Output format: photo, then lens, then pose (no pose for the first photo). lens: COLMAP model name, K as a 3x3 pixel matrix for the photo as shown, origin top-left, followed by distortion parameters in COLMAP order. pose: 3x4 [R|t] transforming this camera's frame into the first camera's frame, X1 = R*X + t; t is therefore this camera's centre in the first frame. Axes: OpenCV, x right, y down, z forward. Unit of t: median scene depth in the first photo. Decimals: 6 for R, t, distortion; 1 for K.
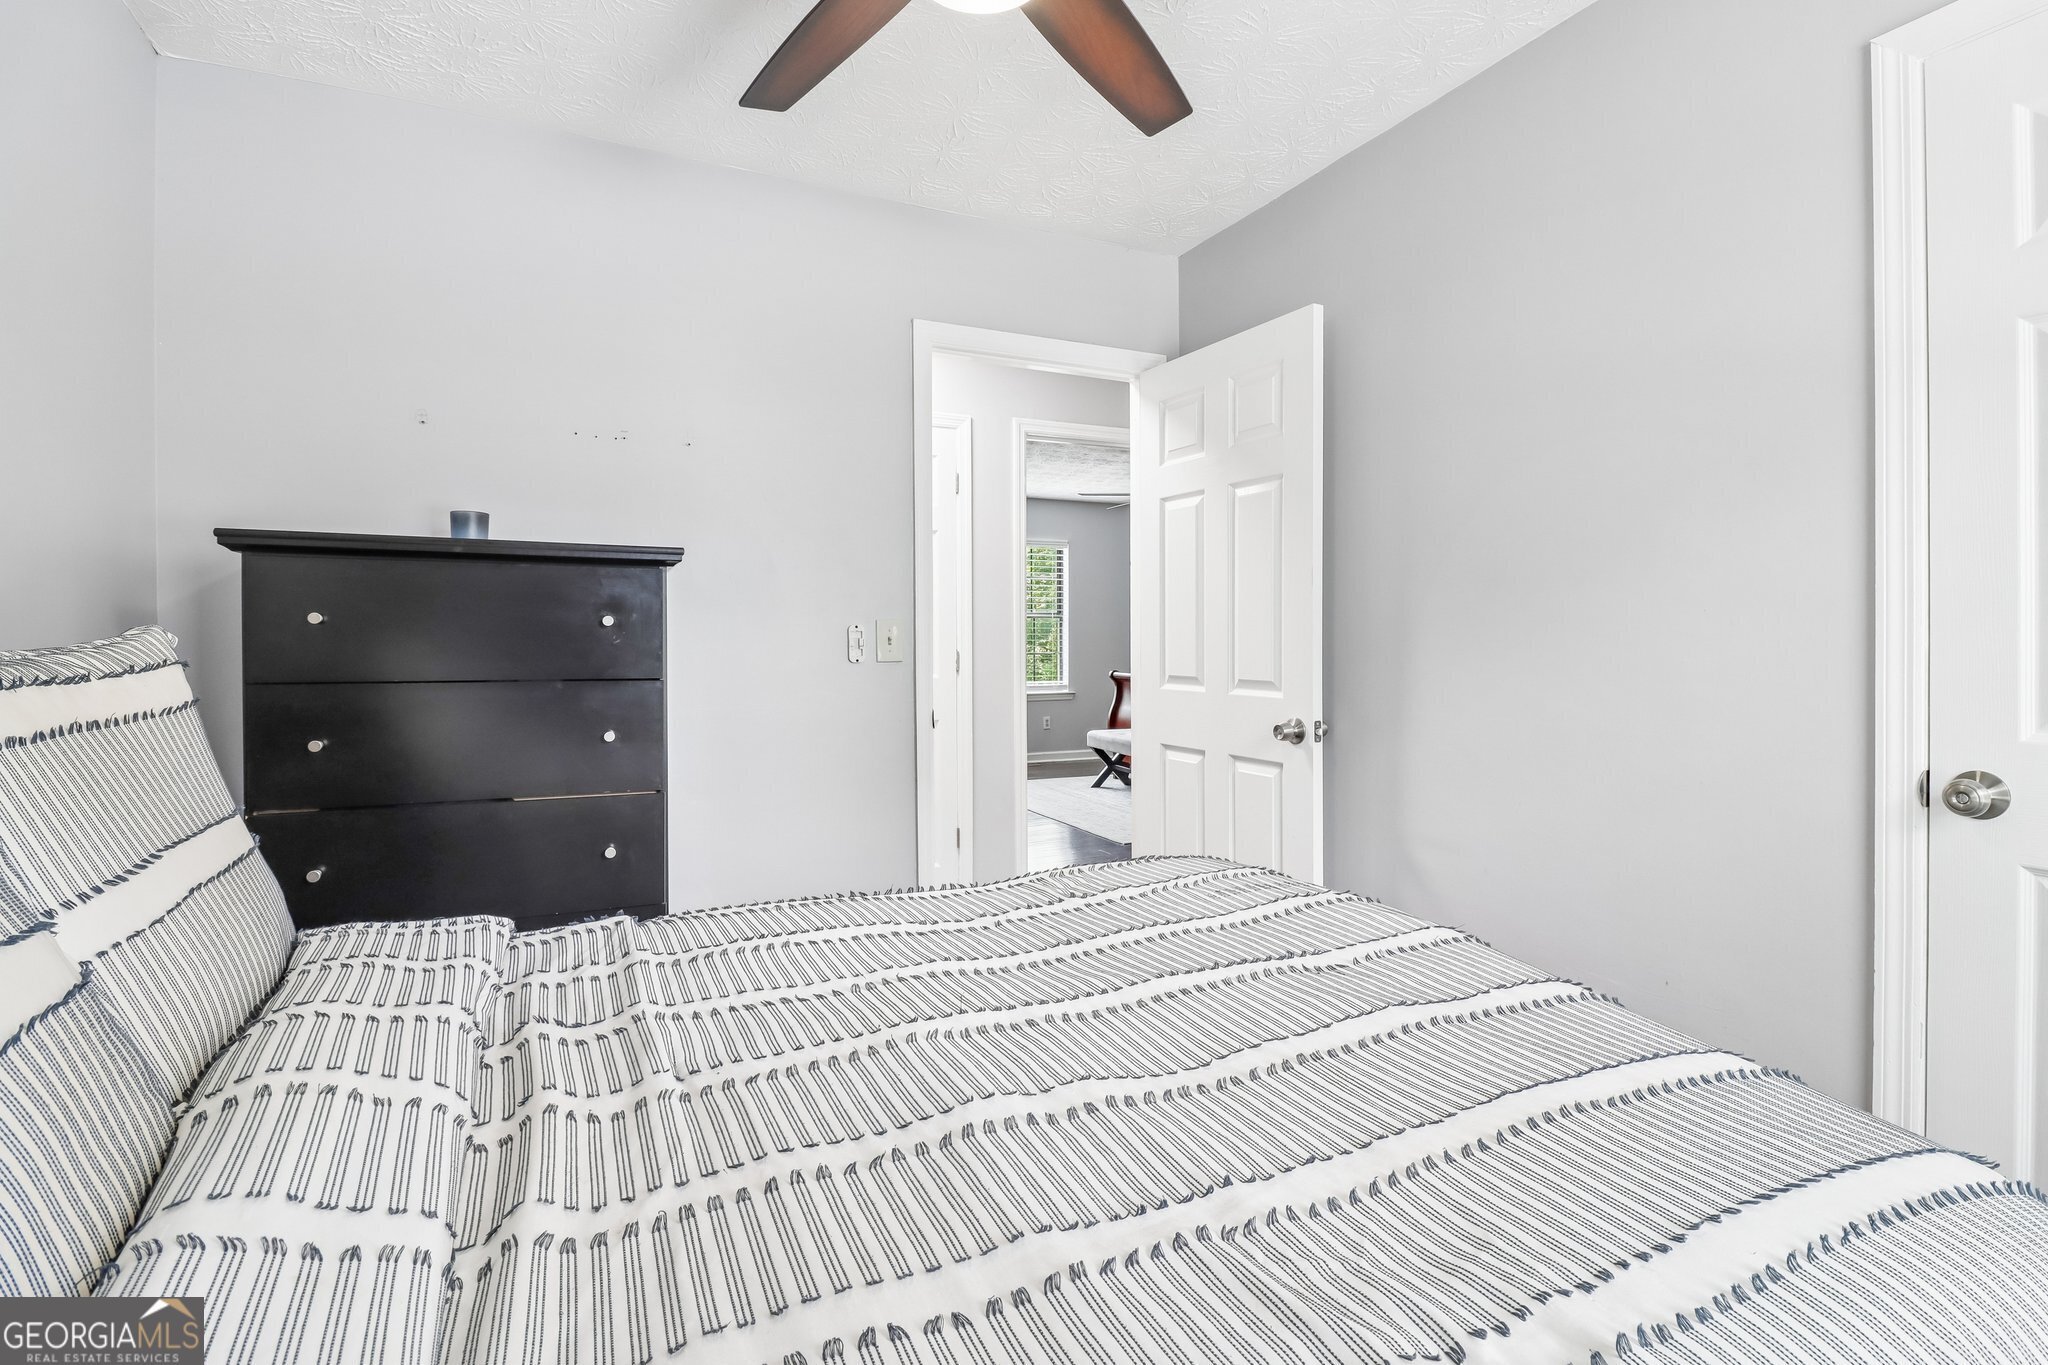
lens RADIAL K [[965.9, 0, 1032.6], [0, 965.9, 646.2], [0, 0, 1]] dist [-0.001871, -0.000956]
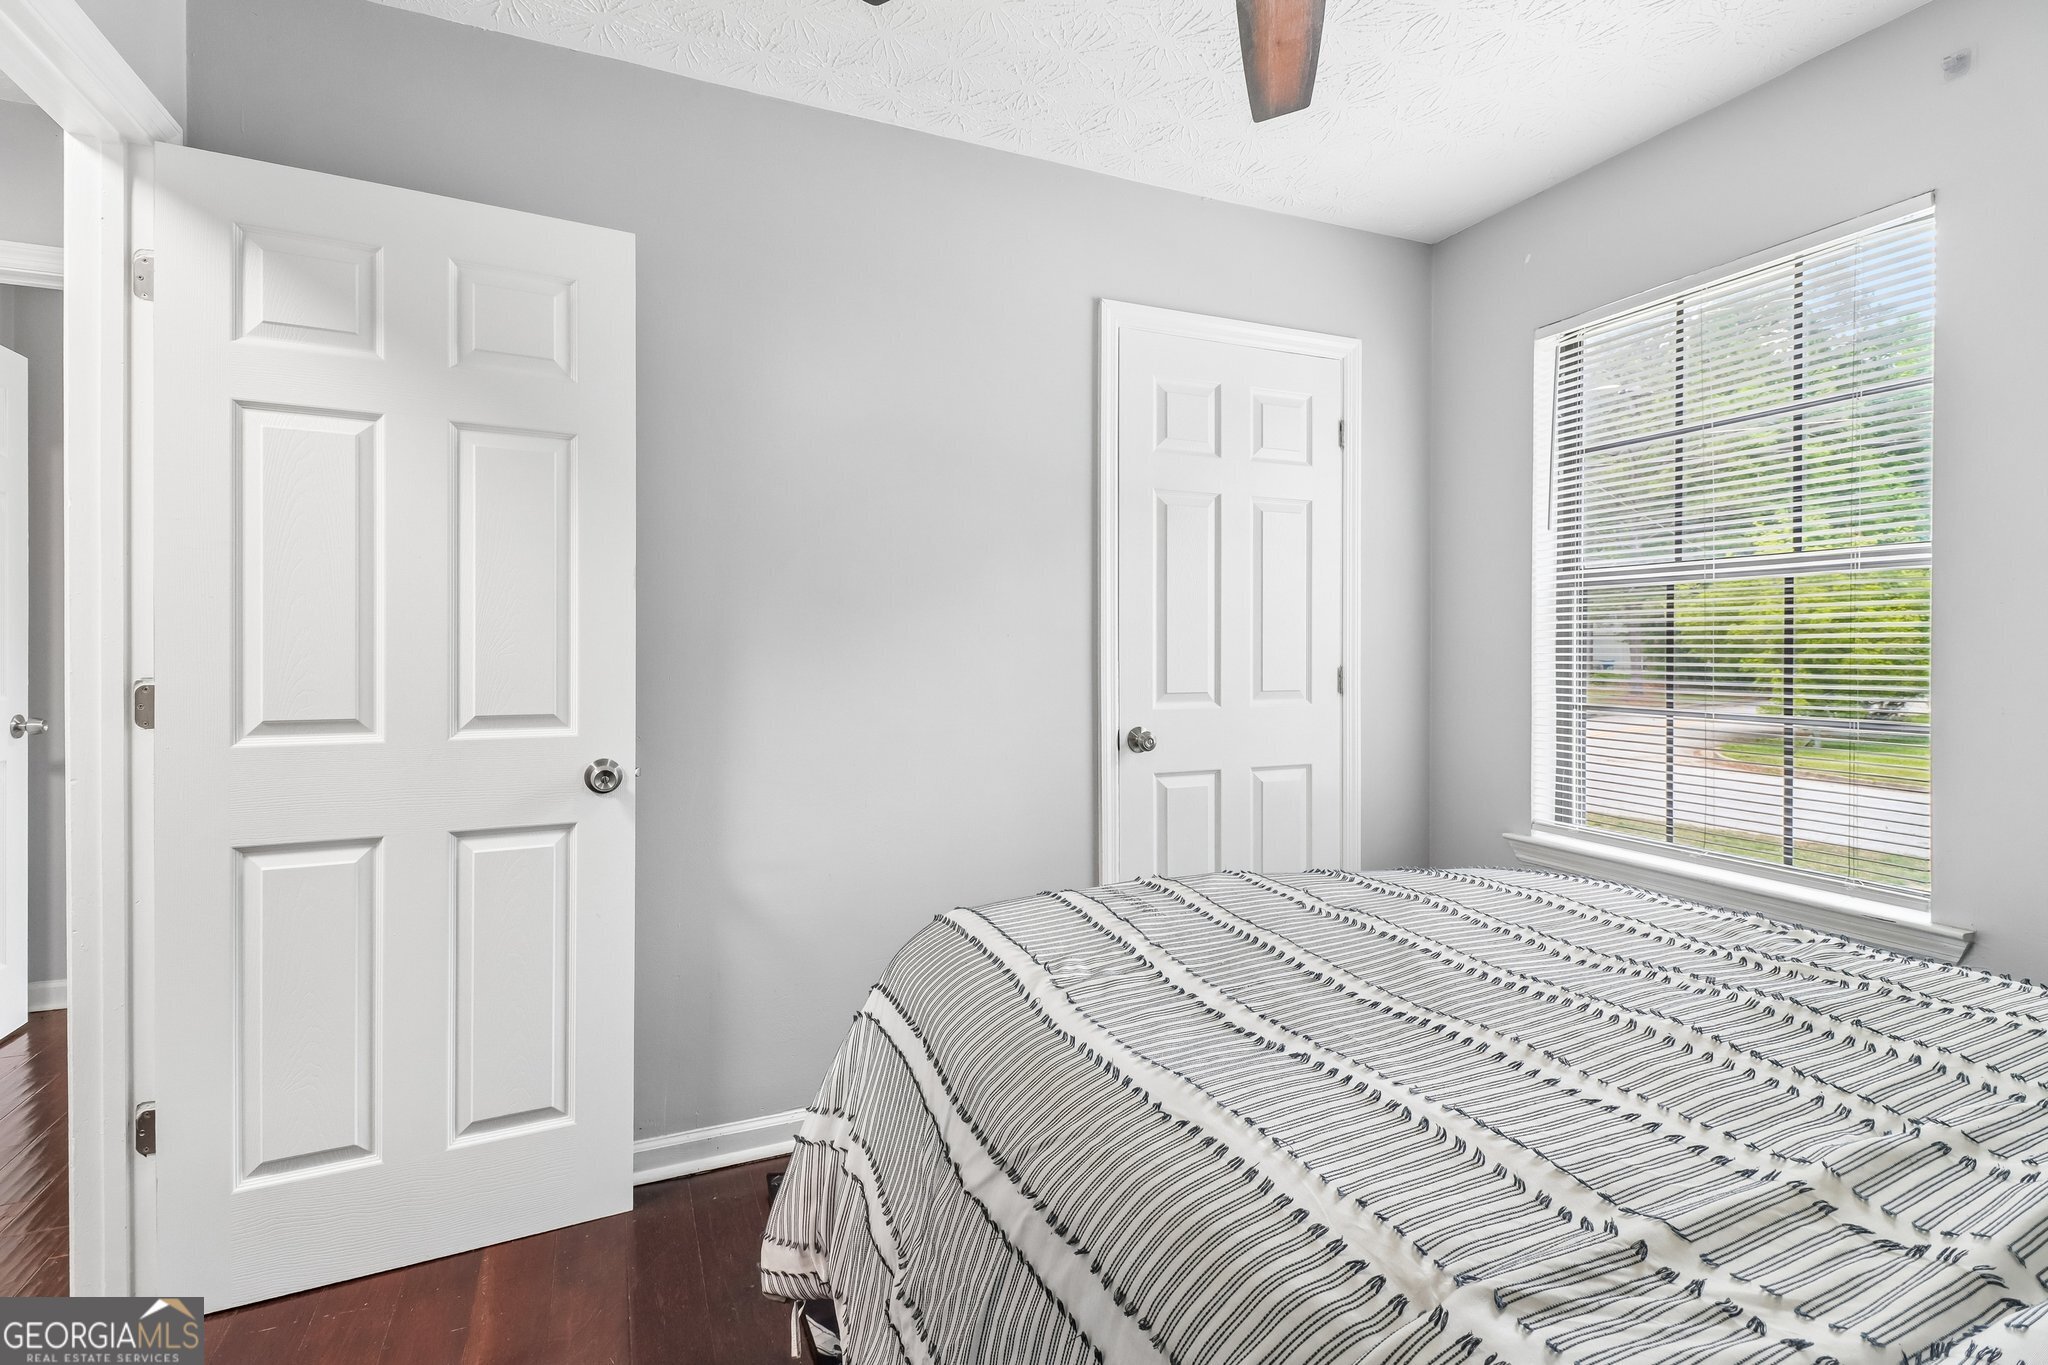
lens RADIAL K [[946.7, 0, 1024.4], [0, 946.7, 653.2], [0, 0, 1]] dist [-0.001541, -0.000351]
pose [[0.033394, -0.004321, 0.999433, -0.458207], [0.005529, 0.999976, 0.004139, -0.010915], [-0.999427, 0.005388, 0.033418, 0.630260]]
